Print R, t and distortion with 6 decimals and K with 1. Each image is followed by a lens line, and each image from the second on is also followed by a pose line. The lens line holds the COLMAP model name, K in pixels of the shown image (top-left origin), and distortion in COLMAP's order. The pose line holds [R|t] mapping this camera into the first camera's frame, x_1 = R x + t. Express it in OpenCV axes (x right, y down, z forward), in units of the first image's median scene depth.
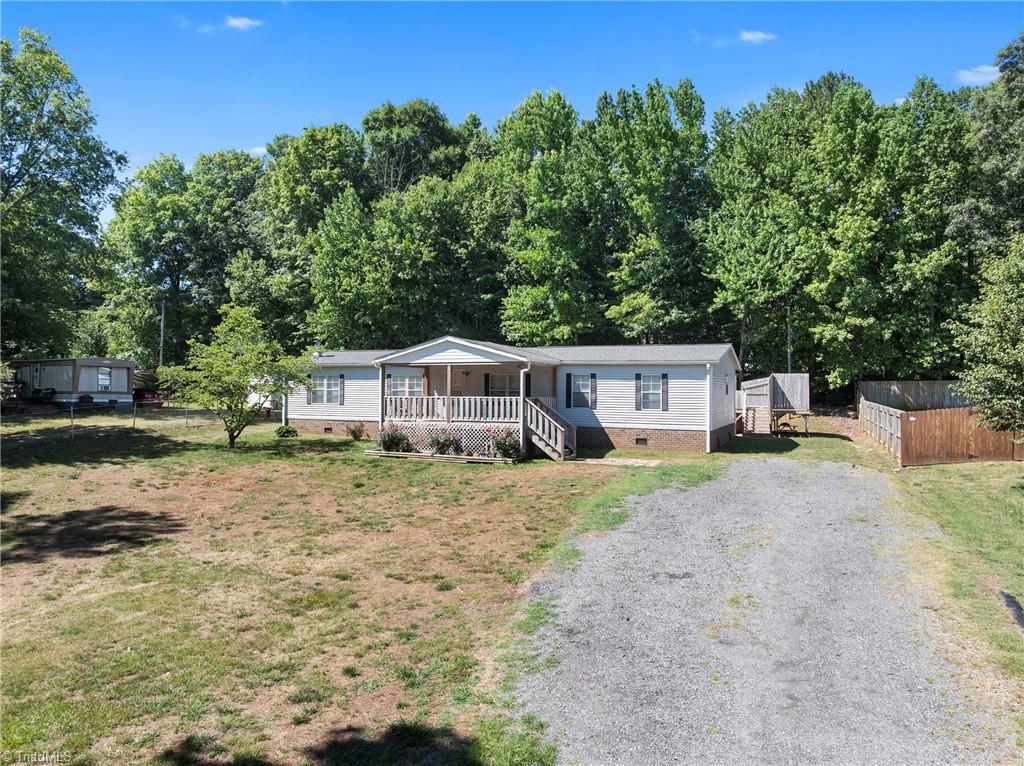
lens RADIAL K [[723.3, 0, 511.1], [0, 723.3, 388.4], [0, 0, 1]] dist [-0.034437, -0.001742]
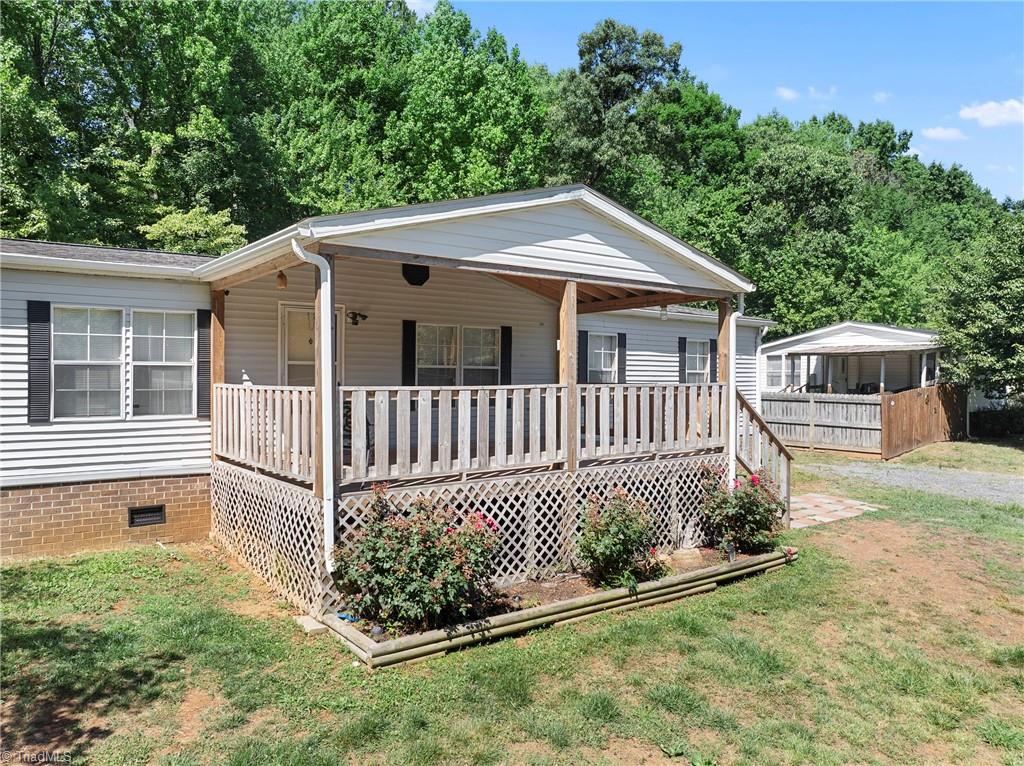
lens RADIAL K [[723.3, 0, 511.1], [0, 723.3, 388.4], [0, 0, 1]] dist [-0.034437, -0.001742]
pose [[0.491991, -0.016287, 0.870448, -0.235590], [-0.001788, 0.999804, 0.019718, 0.004589], [-0.870598, -0.011257, 0.491865, 0.559820]]
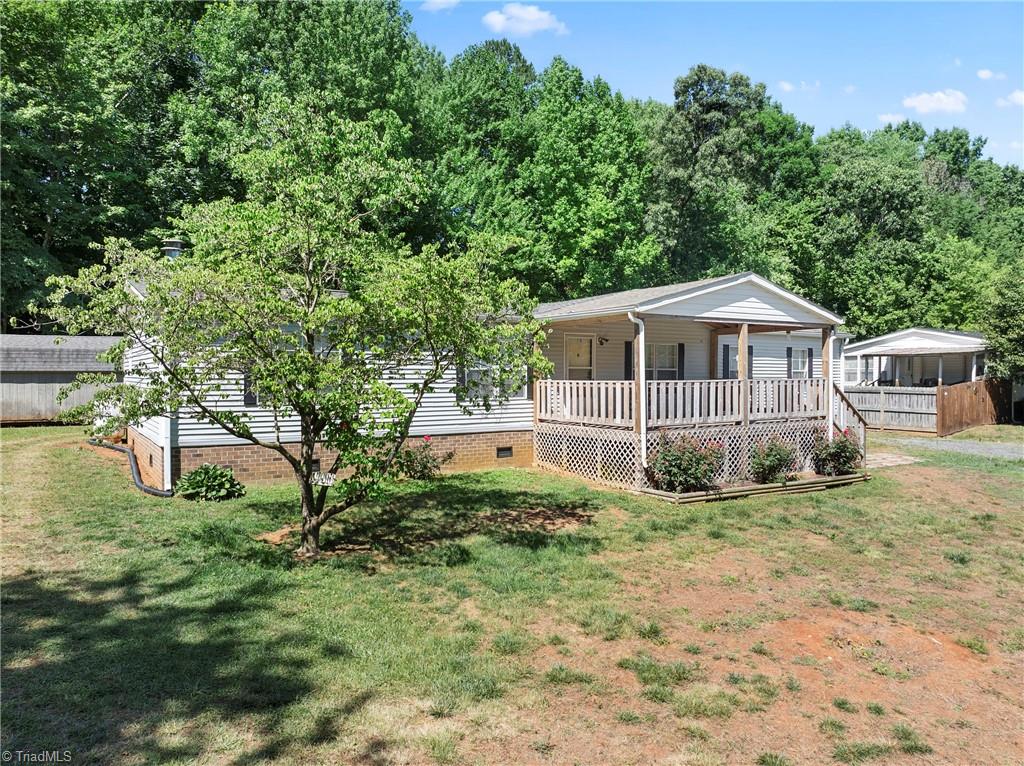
lens RADIAL K [[727.0, 0, 506.2], [0, 727.0, 388.5], [0, 0, 1]] dist [-0.038146, 0.004740]
pose [[0.568038, -0.021203, 0.822729, -0.427806], [0.003538, 0.999722, 0.023322, 0.003027], [-0.822995, -0.010337, 0.567954, 0.533541]]
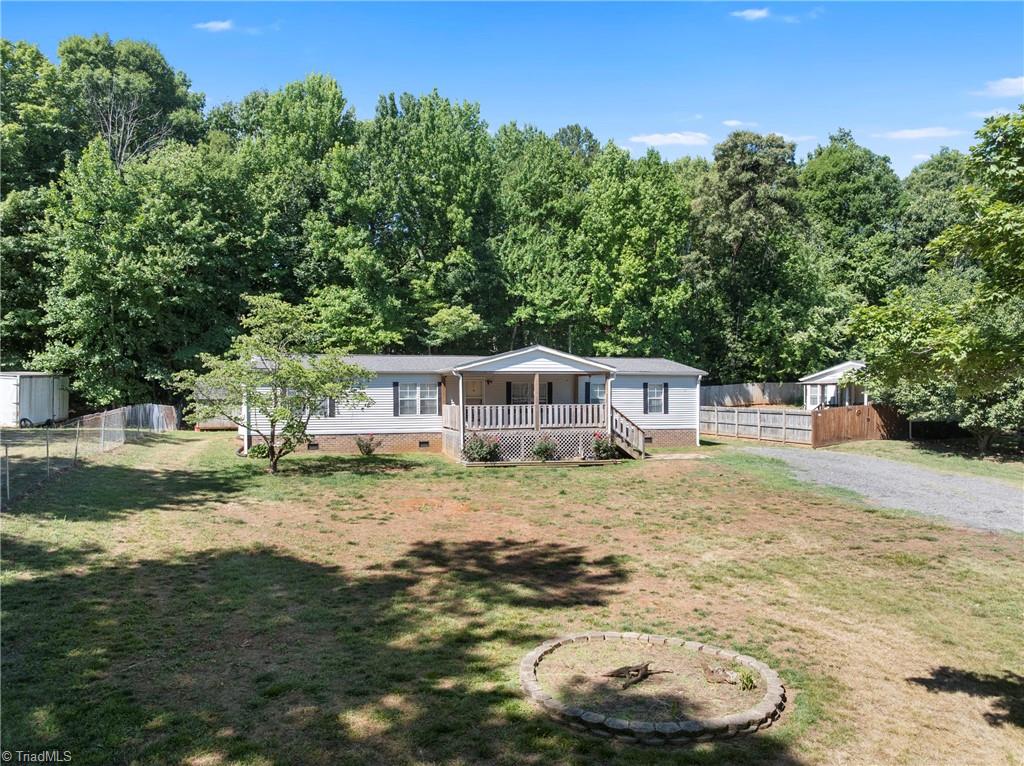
lens RADIAL K [[721.8, 0, 513.6], [0, 721.8, 456.4], [0, 0, 1]] dist [-0.041440, -0.006957]
pose [[0.773356, -0.061435, 0.630988, -0.489519], [0.007420, 0.996103, 0.087889, -0.003609], [-0.633928, -0.063288, 0.770798, 0.147064]]
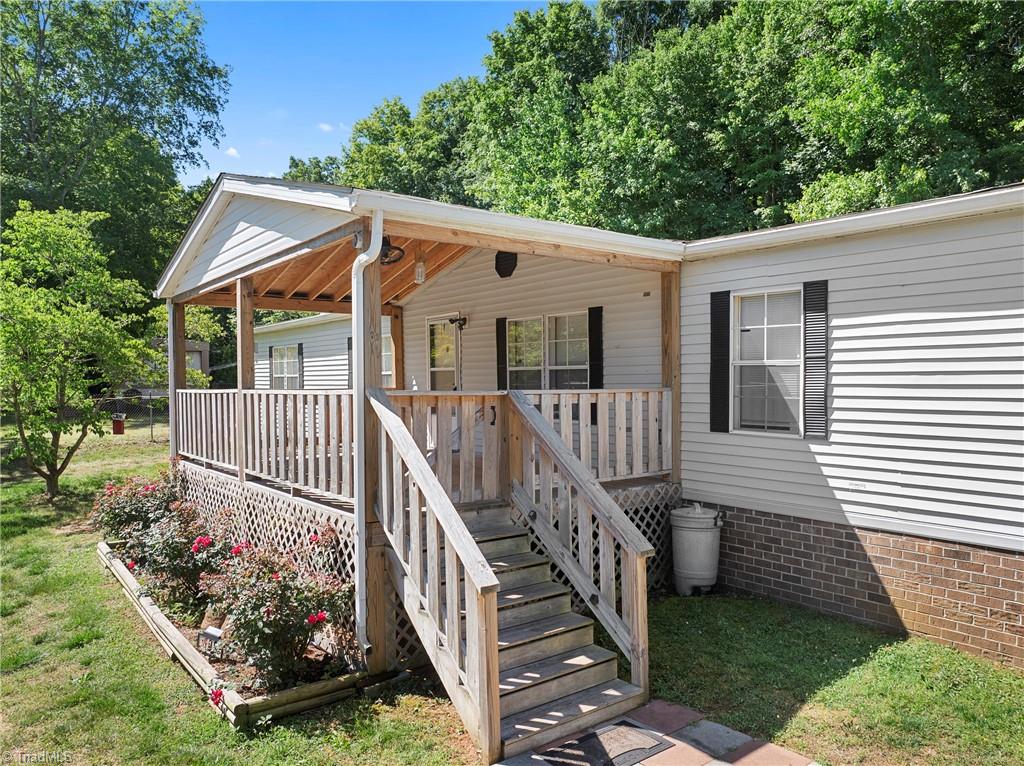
lens RADIAL K [[731.9, 0, 516.5], [0, 731.9, 404.2], [0, 0, 1]] dist [-0.028307, -0.002407]
pose [[0.872585, 0.000736, -0.488461, 0.097191], [0.016722, 0.999368, 0.031378, 0.005887], [0.488175, -0.035548, 0.872021, 0.513790]]
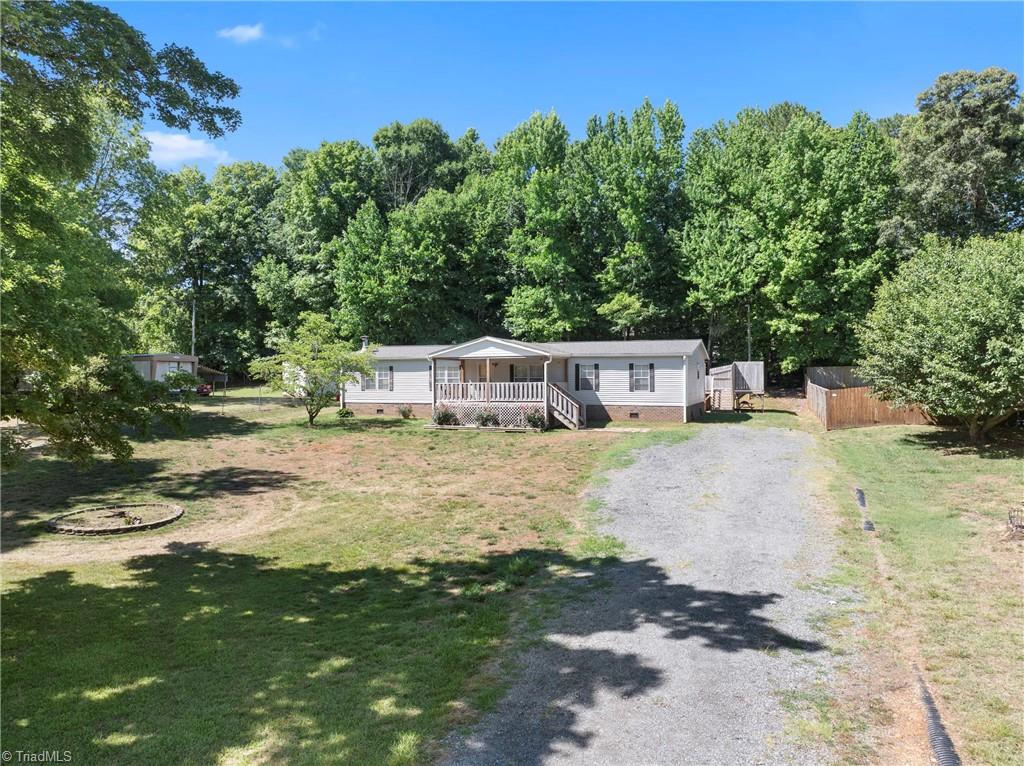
lens RADIAL K [[718.6, 0, 509.4], [0, 718.6, 410.5], [0, 0, 1]] dist [-0.046594, -0.003007]
pose [[0.999262, -0.013221, 0.036070, -0.060913], [0.011499, 0.998804, 0.047517, 0.000219], [-0.036655, -0.047067, 0.998219, -0.190708]]
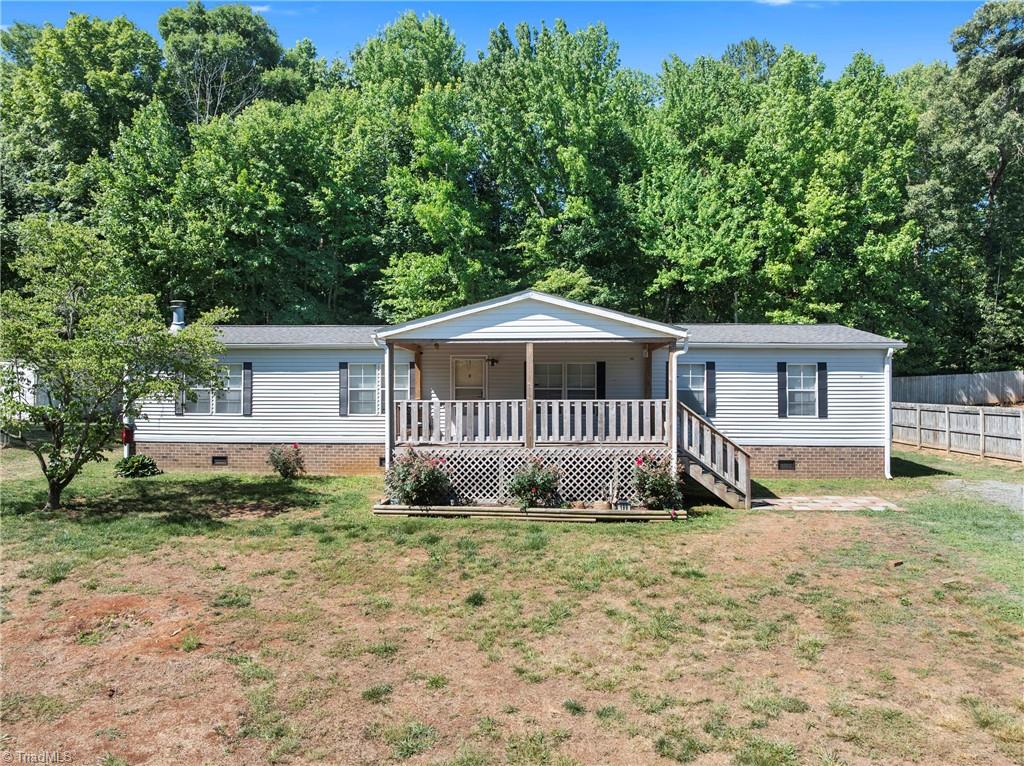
lens RADIAL K [[723.3, 0, 511.1], [0, 723.3, 388.4], [0, 0, 1]] dist [-0.034437, -0.001742]
pose [[0.936397, -0.004751, 0.350911, -0.189793], [0.005135, 0.999987, -0.000163, 0.001587], [-0.350905, 0.001955, 0.936409, 0.310904]]
